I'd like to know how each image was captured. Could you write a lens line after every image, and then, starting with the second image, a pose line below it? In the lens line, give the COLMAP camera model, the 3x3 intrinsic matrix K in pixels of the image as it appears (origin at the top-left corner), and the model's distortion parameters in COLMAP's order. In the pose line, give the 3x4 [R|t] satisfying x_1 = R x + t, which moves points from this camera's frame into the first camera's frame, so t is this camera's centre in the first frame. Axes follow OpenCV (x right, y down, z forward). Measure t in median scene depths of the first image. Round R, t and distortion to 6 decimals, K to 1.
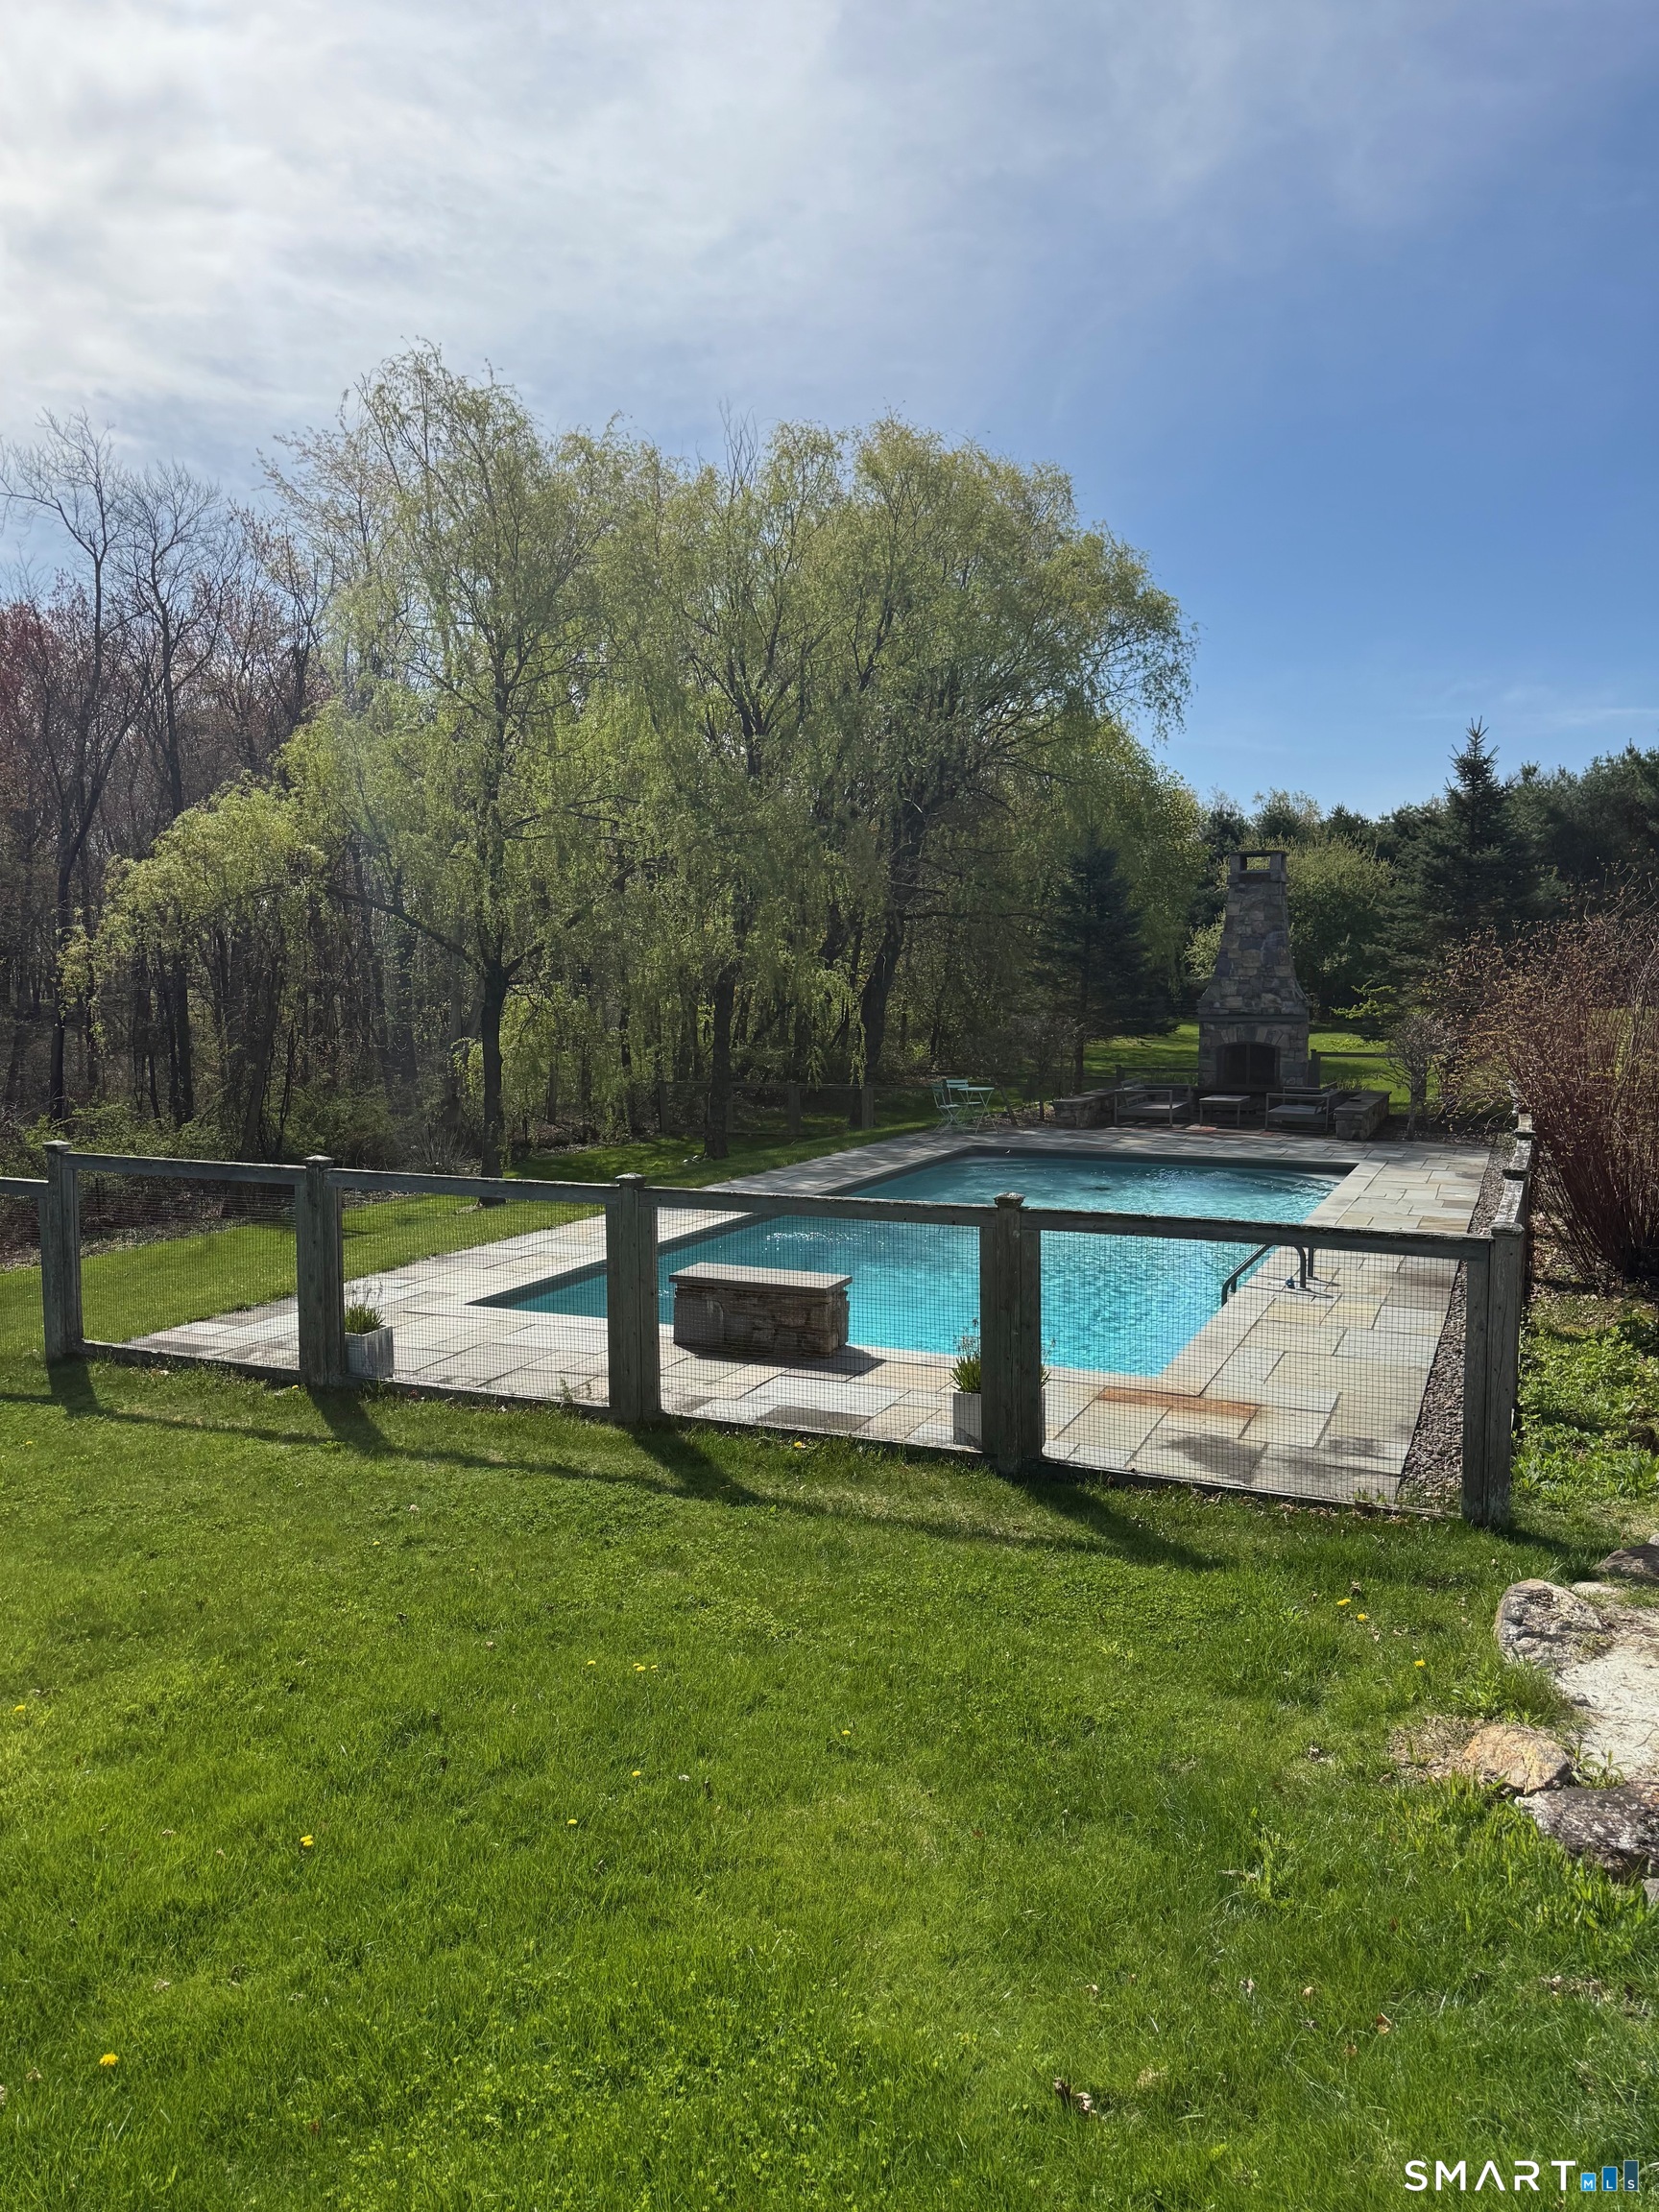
lens RADIAL K [[1562.6, 0, 840.4], [0, 1562.6, 1141.5], [0, 0, 1]] dist [0.040362, 0.000072]
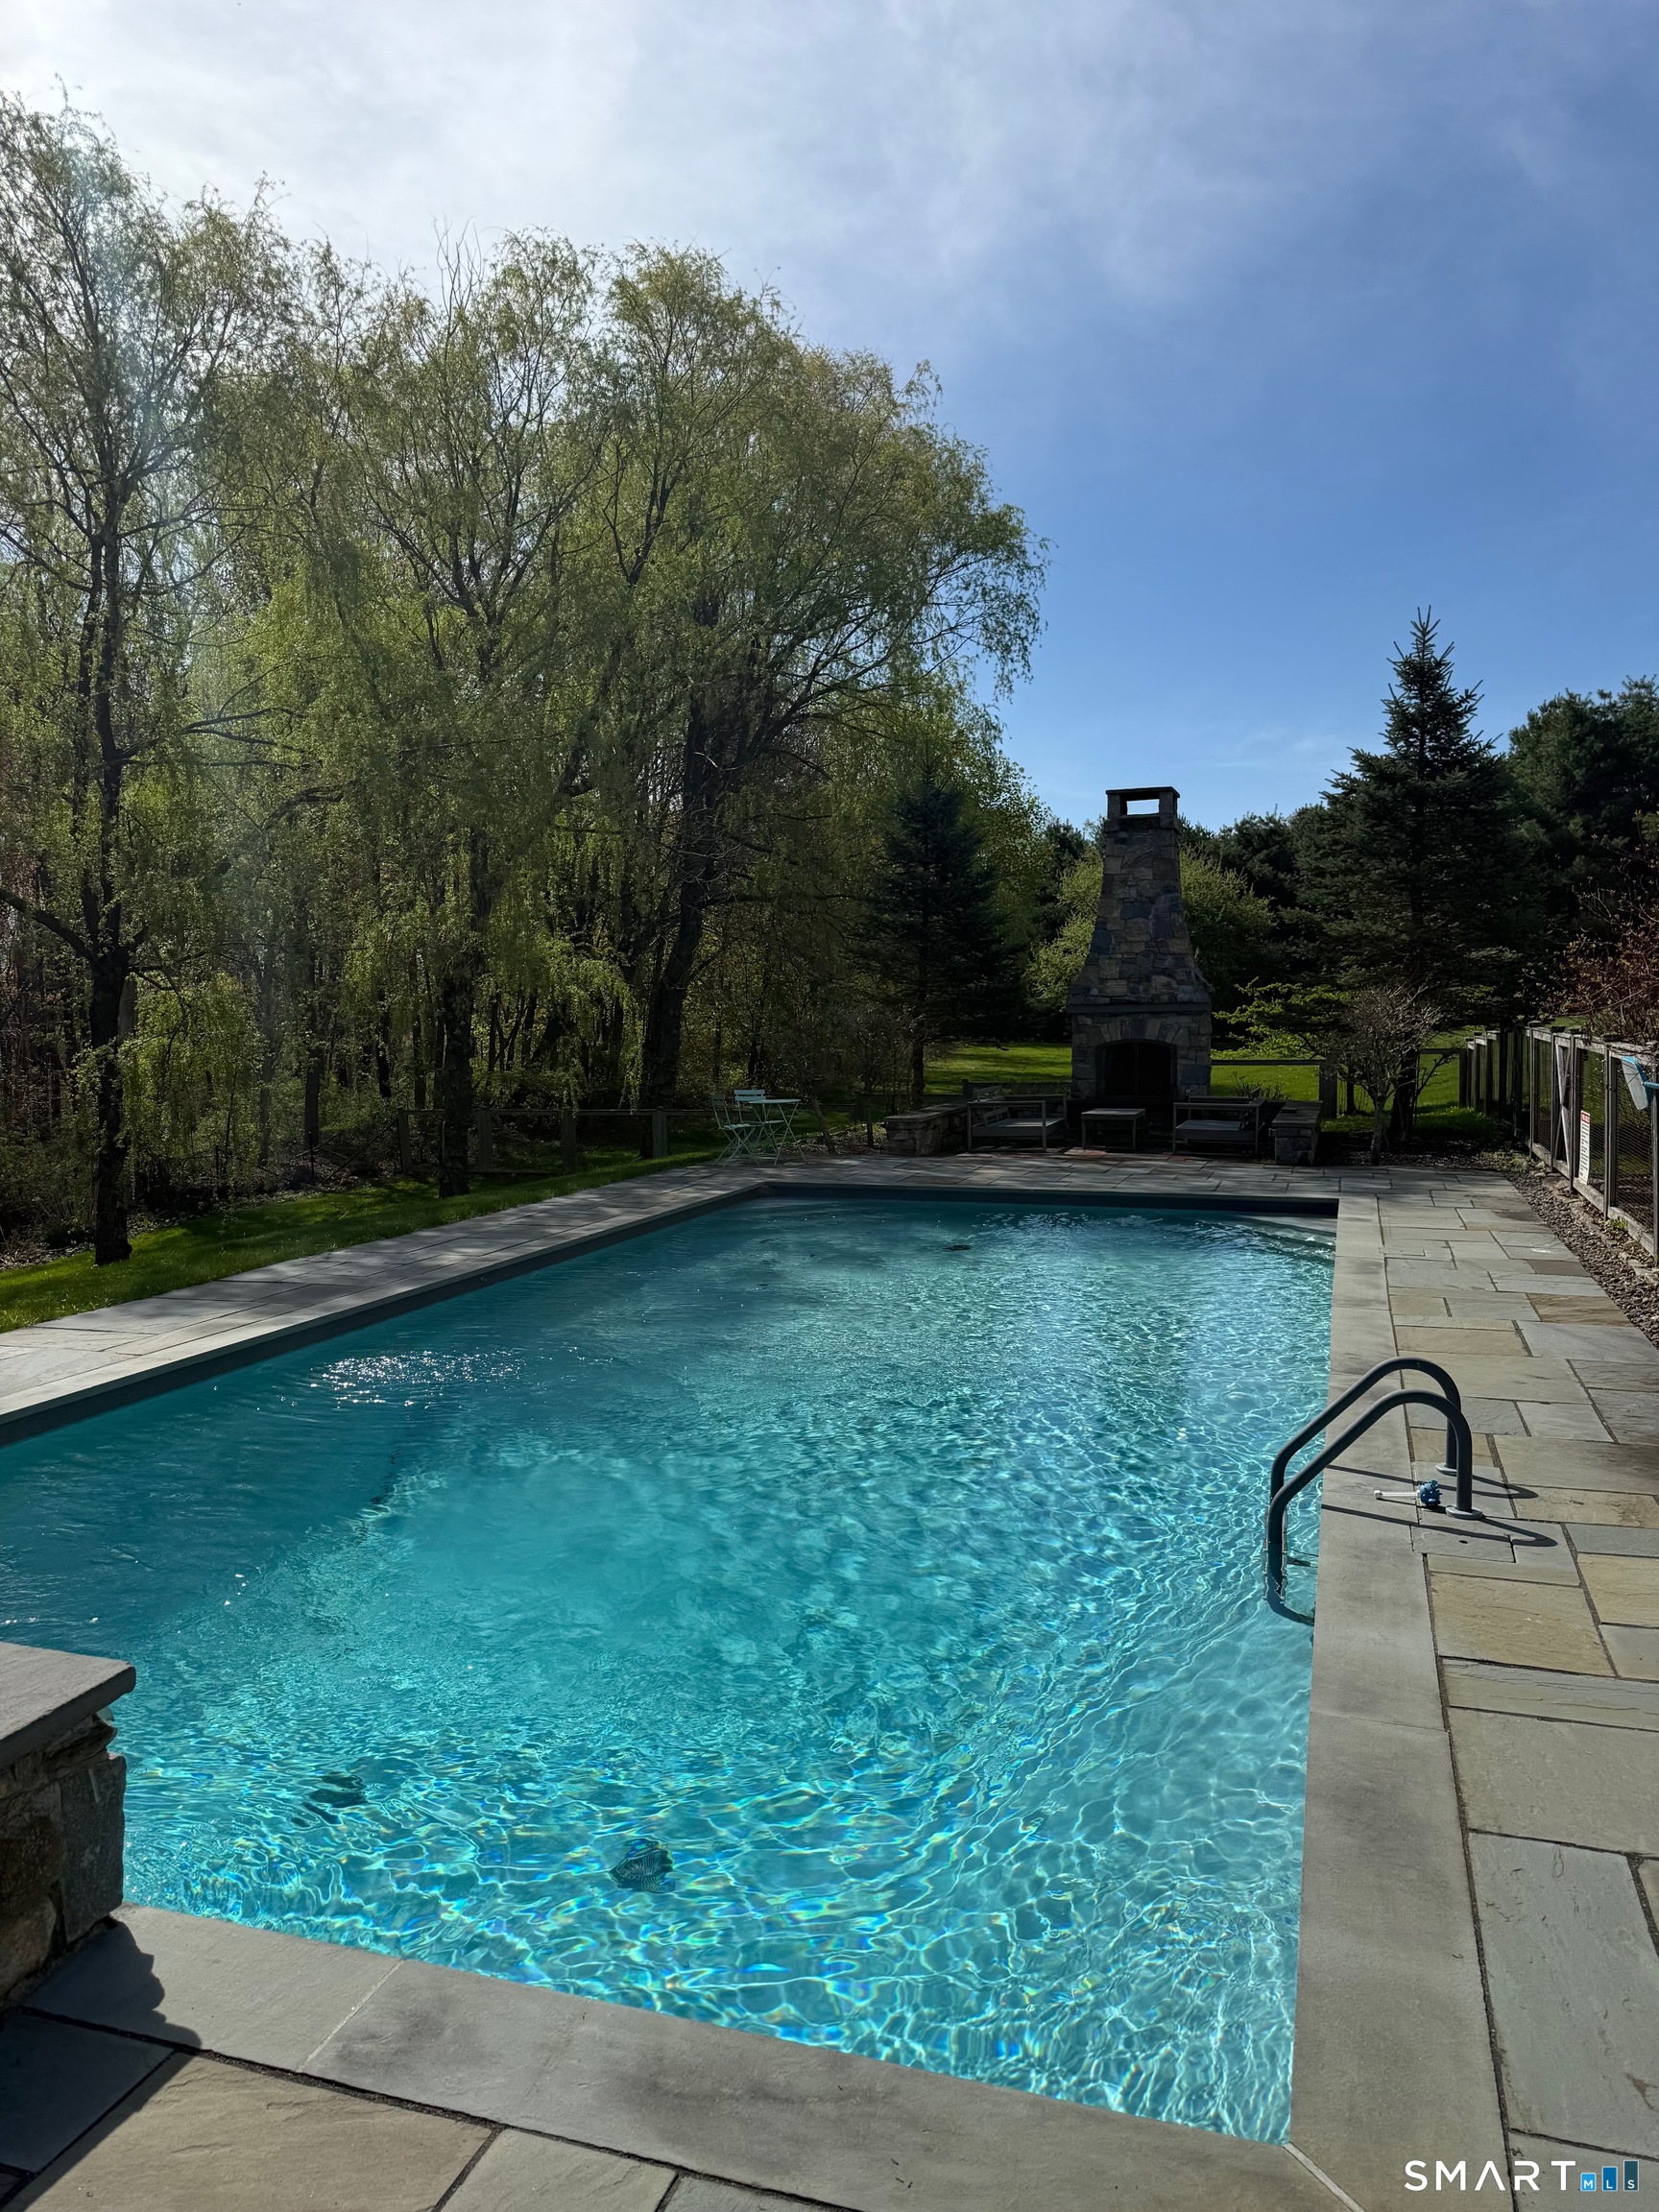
lens RADIAL K [[1562.6, 0, 828.4], [0, 1562.6, 1098.9], [0, 0, 1]] dist [0.040362, 0.000072]
pose [[0.995337, -0.014091, 0.095426, 0.037964], [0.018961, 0.998553, -0.050326, 0.000812], [-0.094579, 0.051900, 0.994164, 0.256934]]
